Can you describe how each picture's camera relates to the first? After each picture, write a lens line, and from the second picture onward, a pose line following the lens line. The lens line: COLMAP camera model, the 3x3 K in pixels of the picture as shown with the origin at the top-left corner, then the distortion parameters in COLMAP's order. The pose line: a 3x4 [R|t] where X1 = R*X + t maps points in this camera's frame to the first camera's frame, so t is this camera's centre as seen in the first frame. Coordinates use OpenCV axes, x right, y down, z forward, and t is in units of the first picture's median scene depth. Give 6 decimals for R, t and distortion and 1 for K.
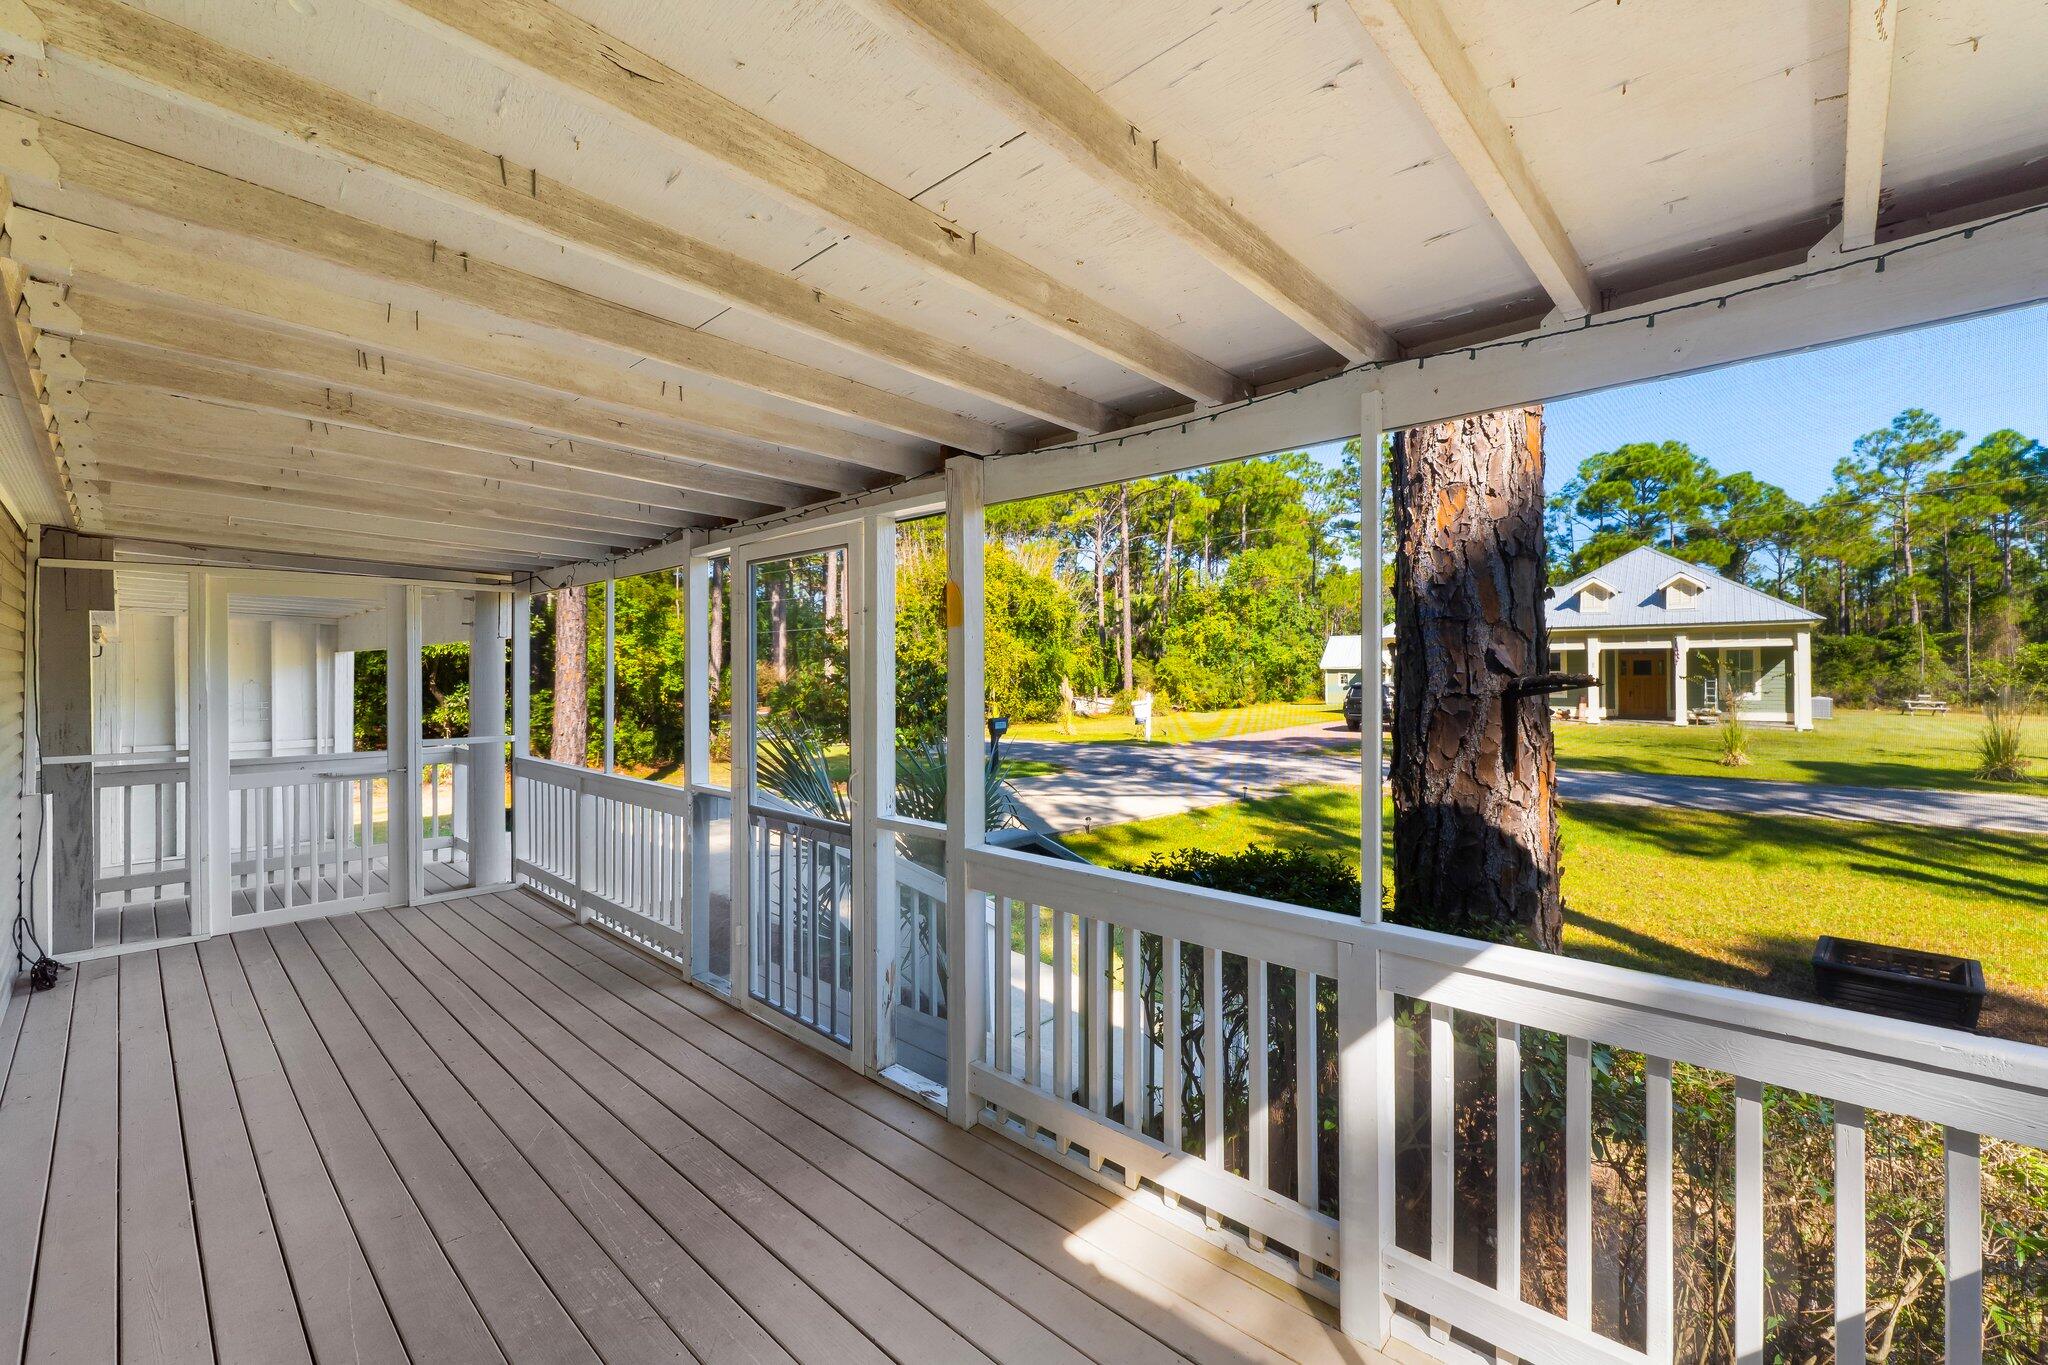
lens RADIAL K [[862.5, 0, 1027.1], [0, 862.5, 672.6], [0, 0, 1]] dist [-0.009443, 0.001109]
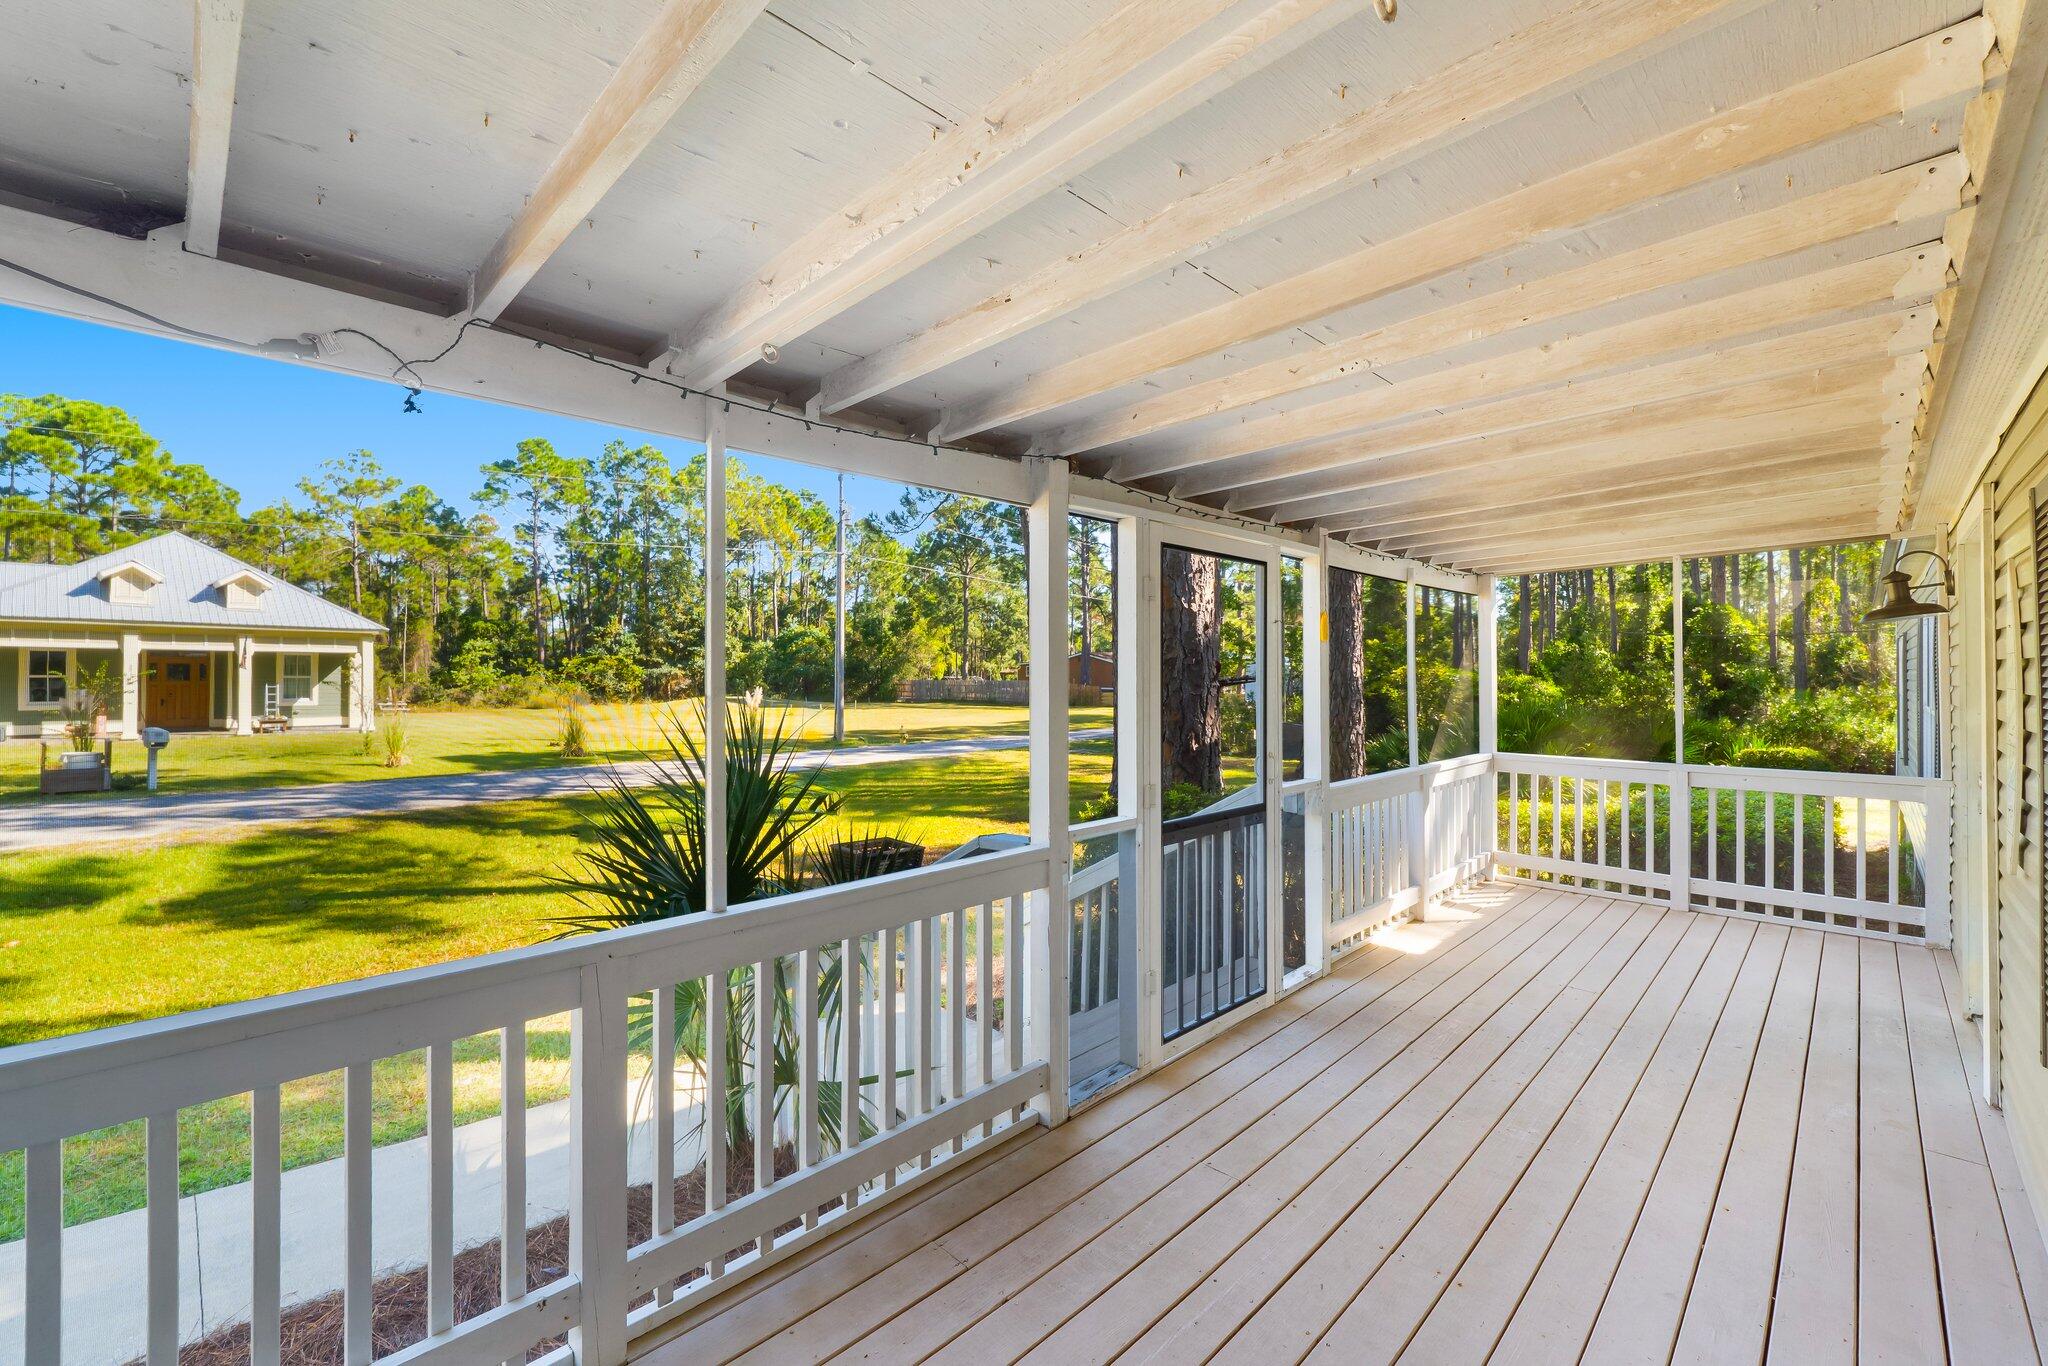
lens RADIAL K [[862.5, 0, 1026.3], [0, 862.5, 687.3], [0, 0, 1]] dist [-0.009443, 0.001109]
pose [[0.012497, -0.006352, 0.999902, -0.152934], [-0.003580, 0.999973, 0.006397, 0.001263], [-0.999915, -0.003659, 0.012474, 0.144824]]
